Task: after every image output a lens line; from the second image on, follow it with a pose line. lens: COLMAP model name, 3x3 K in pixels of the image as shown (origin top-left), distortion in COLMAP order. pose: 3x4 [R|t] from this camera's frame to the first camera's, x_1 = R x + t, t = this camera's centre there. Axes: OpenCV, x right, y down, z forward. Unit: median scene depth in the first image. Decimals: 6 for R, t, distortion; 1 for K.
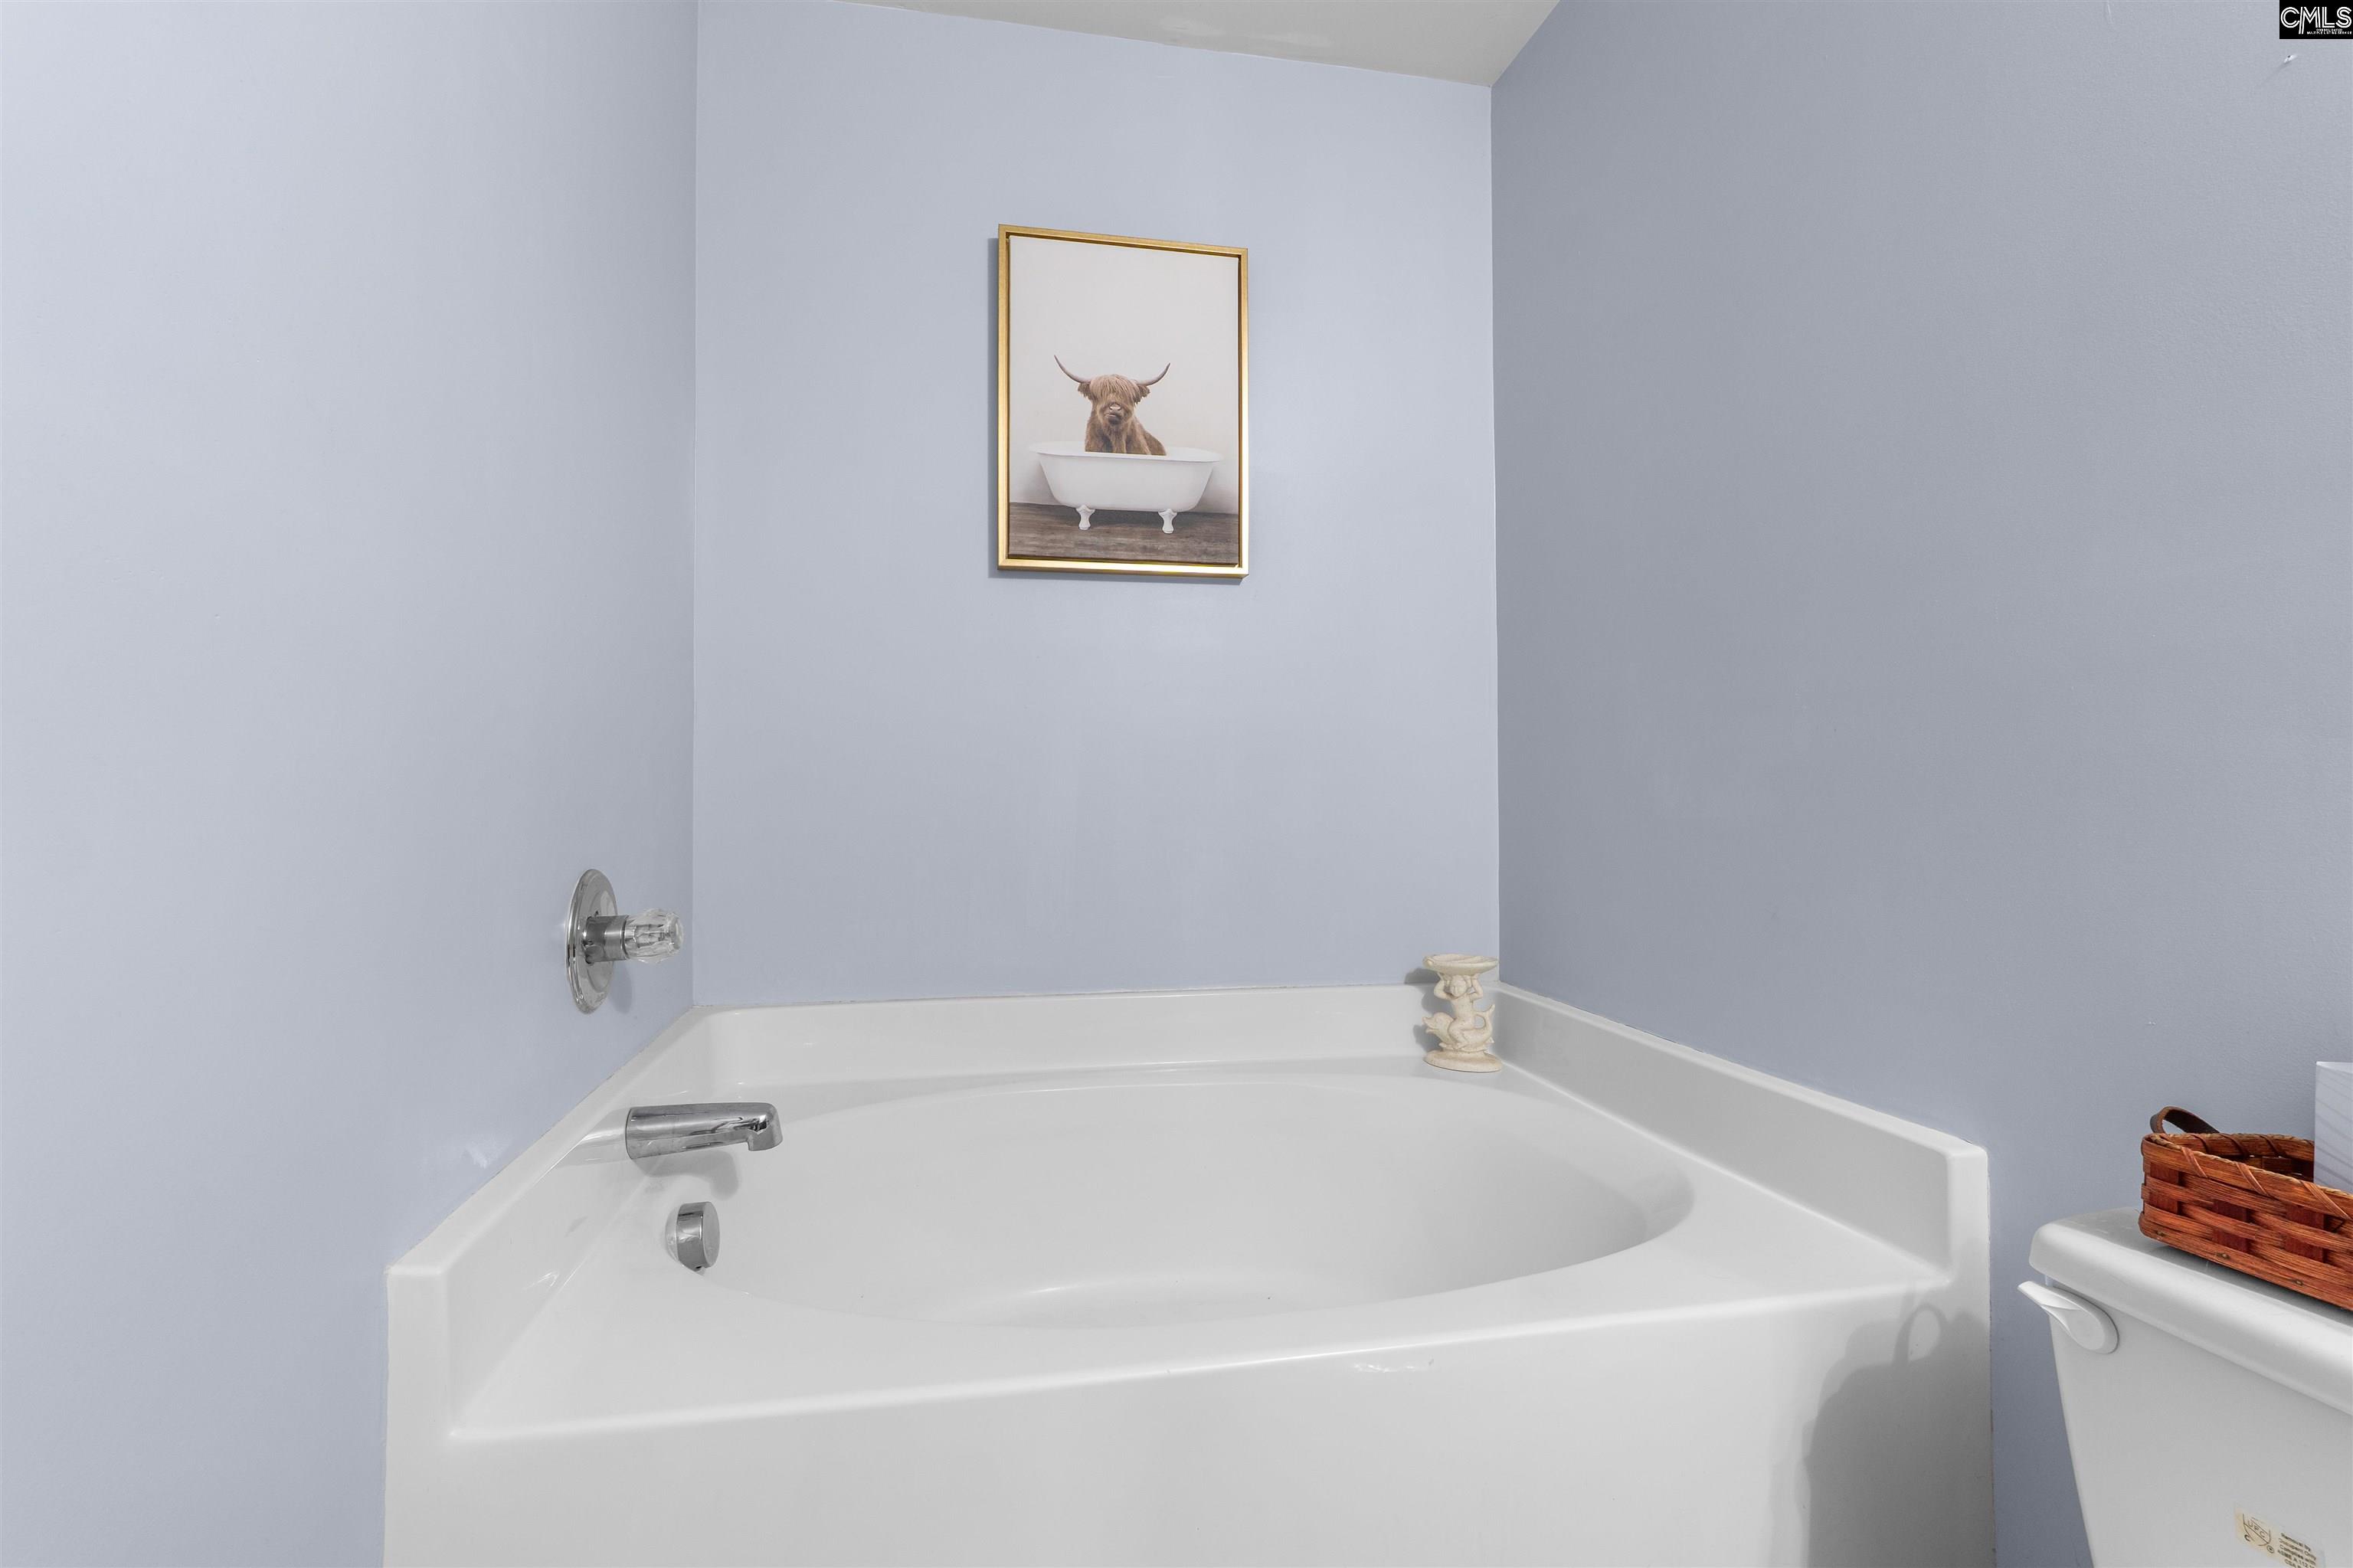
lens RADIAL K [[1075.0, 0, 1177.6], [0, 1075.0, 783.2], [0, 0, 1]] dist [-0.008708, -0.000157]
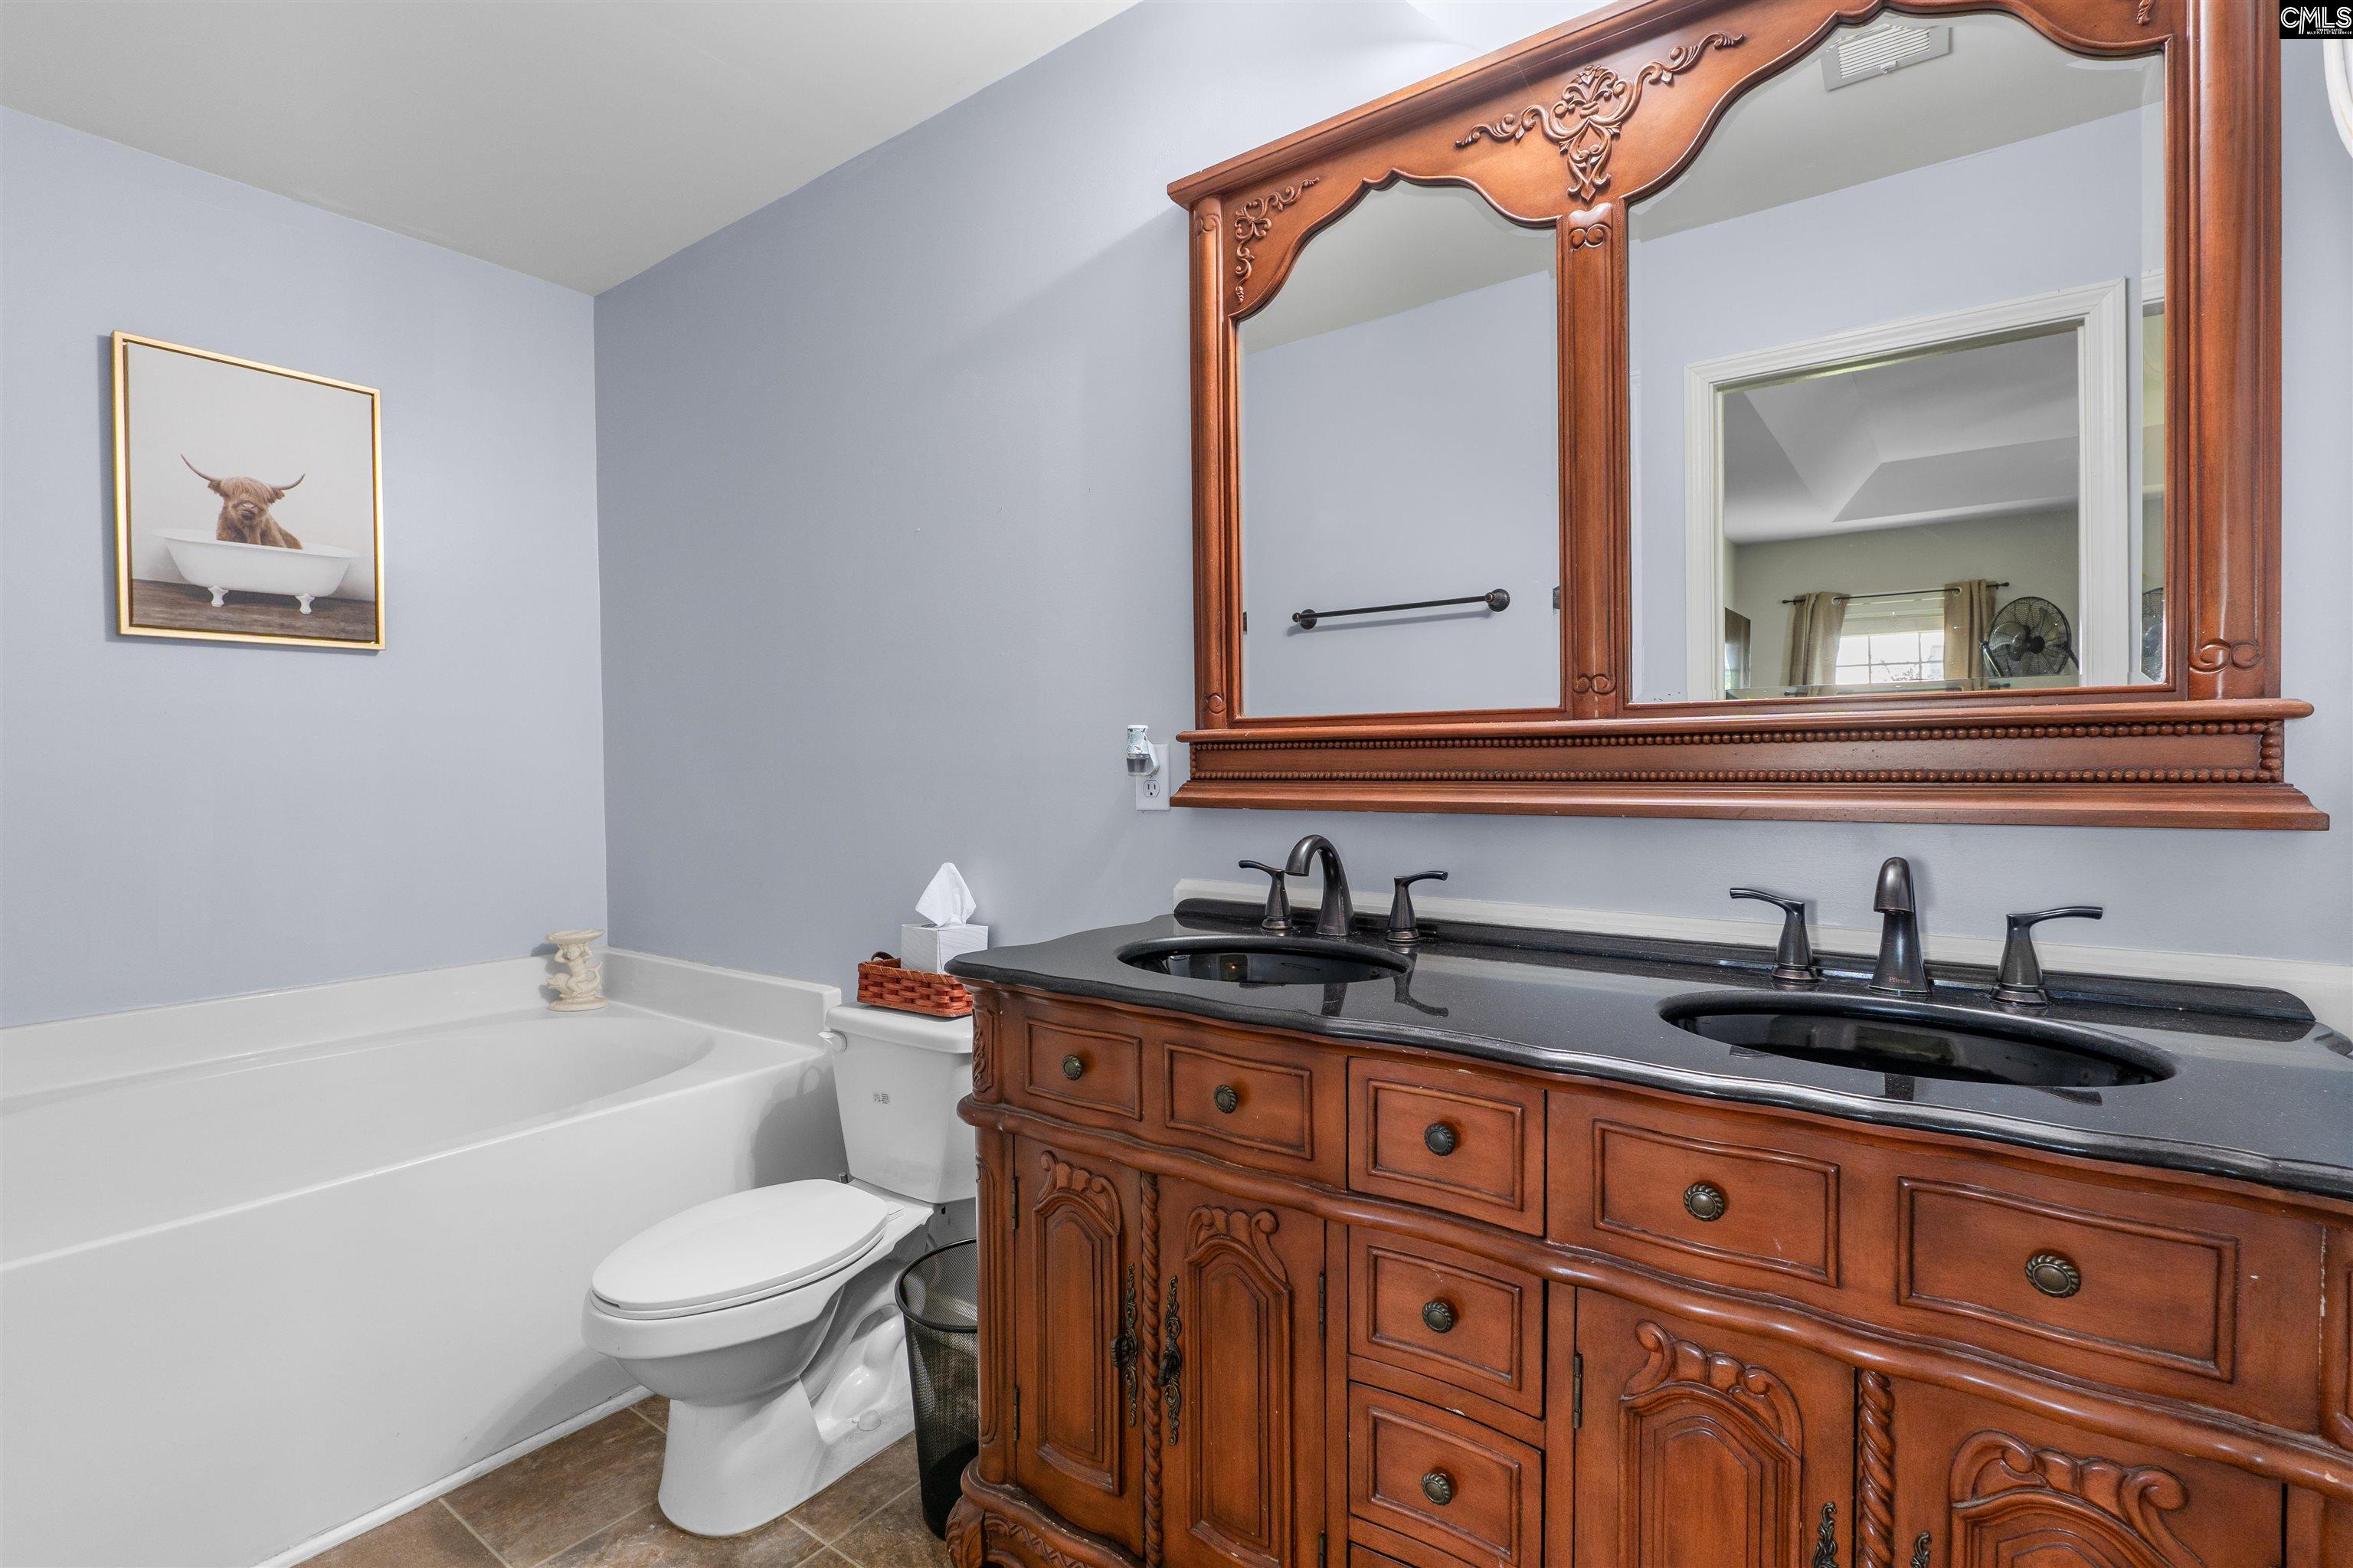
lens RADIAL K [[1075.0, 0, 1174.5], [0, 1075.0, 780.4], [0, 0, 1]] dist [-0.008708, -0.000157]
pose [[0.737885, -0.017201, 0.674707, -0.104363], [0.005218, 0.999791, 0.019781, -0.061795], [-0.674906, -0.011075, 0.737820, -0.577055]]
